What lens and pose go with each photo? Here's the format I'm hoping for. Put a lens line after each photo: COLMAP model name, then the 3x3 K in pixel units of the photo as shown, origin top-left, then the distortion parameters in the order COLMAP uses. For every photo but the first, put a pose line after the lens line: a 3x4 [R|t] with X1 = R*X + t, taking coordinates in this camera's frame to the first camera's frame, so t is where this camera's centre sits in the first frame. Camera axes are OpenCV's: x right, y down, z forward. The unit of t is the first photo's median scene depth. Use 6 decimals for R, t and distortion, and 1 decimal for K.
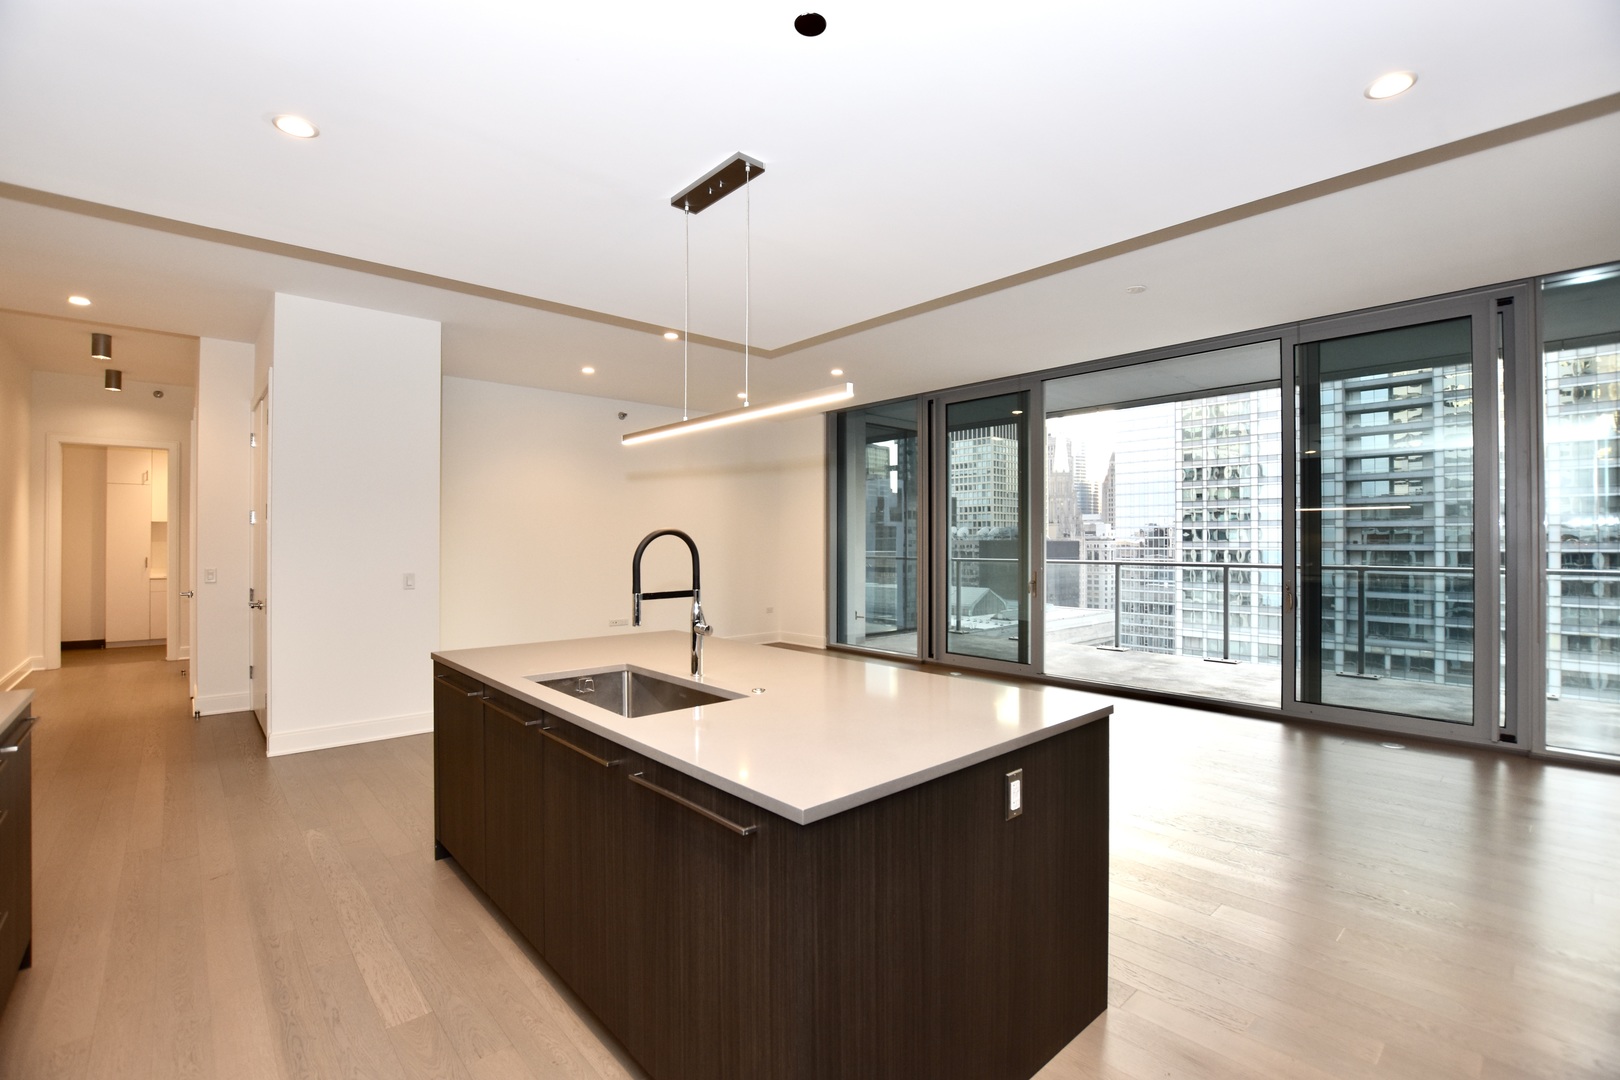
lens RADIAL K [[724.6, 0, 817.1], [0, 724.6, 538.0], [0, 0, 1]] dist [-0.032817, 0.004826]
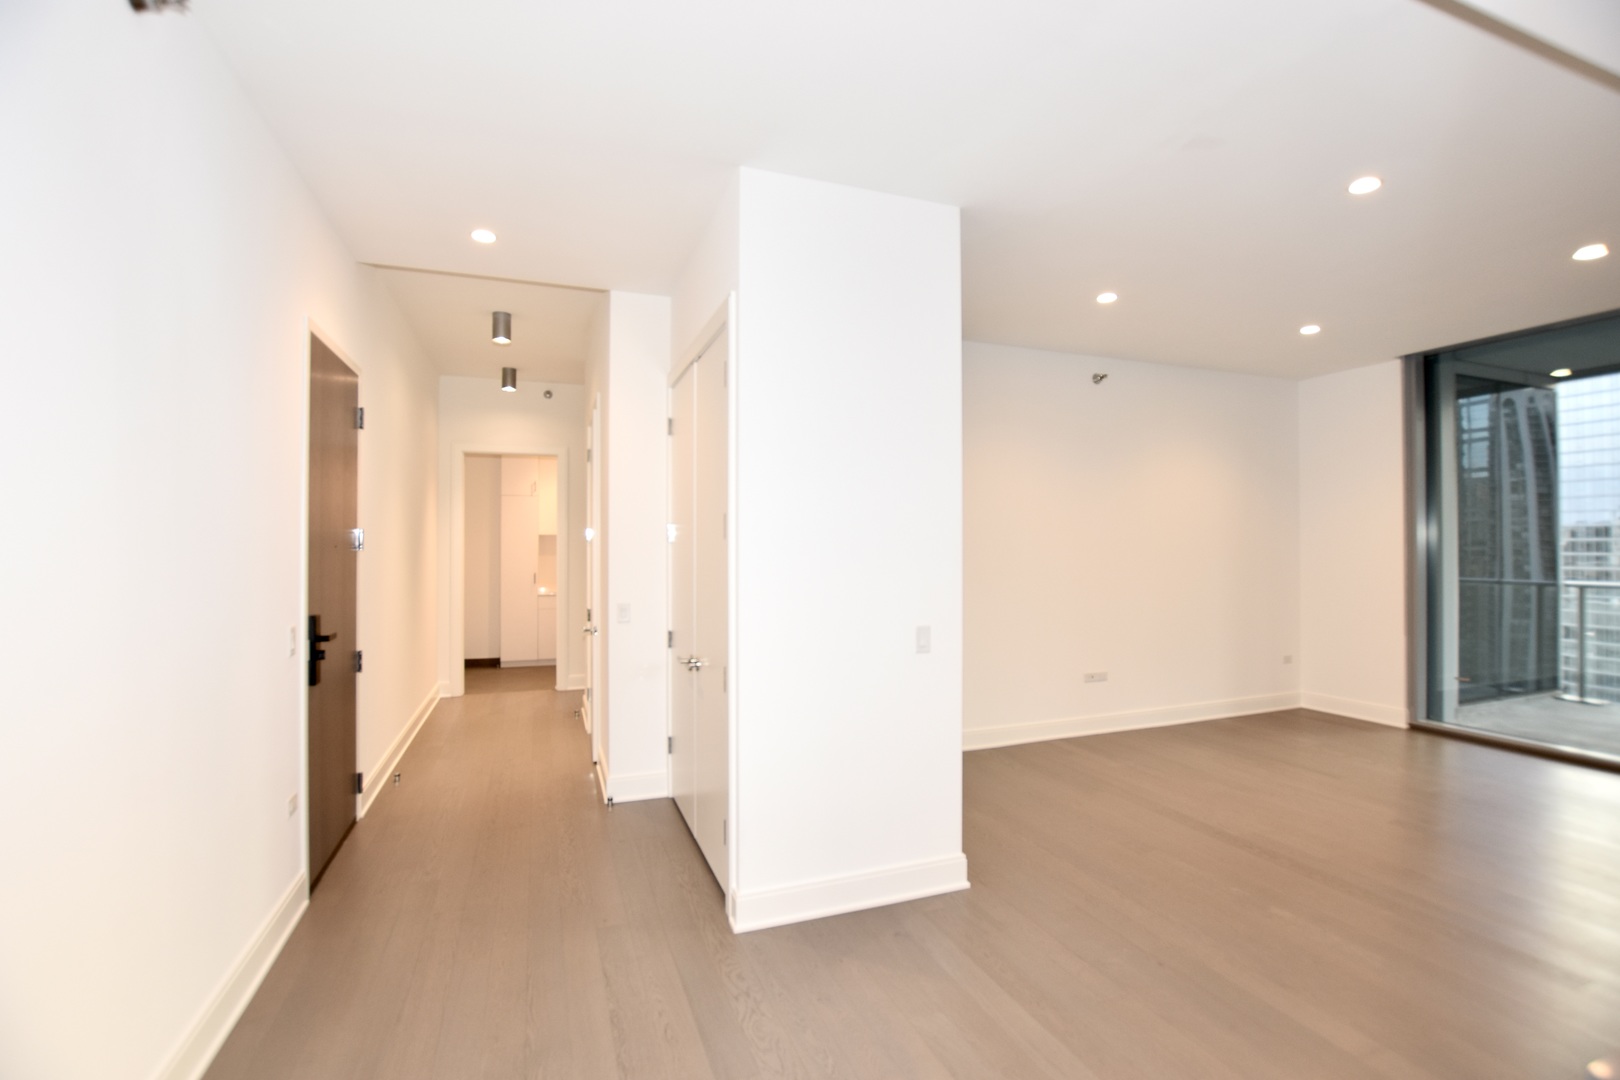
lens RADIAL K [[724.6, 0, 805.6], [0, 724.6, 539.0], [0, 0, 1]] dist [-0.032817, 0.004826]
pose [[0.928629, -0.005647, -0.370966, -0.299297], [0.004276, 0.999981, -0.004519, -0.014291], [0.370984, 0.002611, 0.928636, 0.278672]]
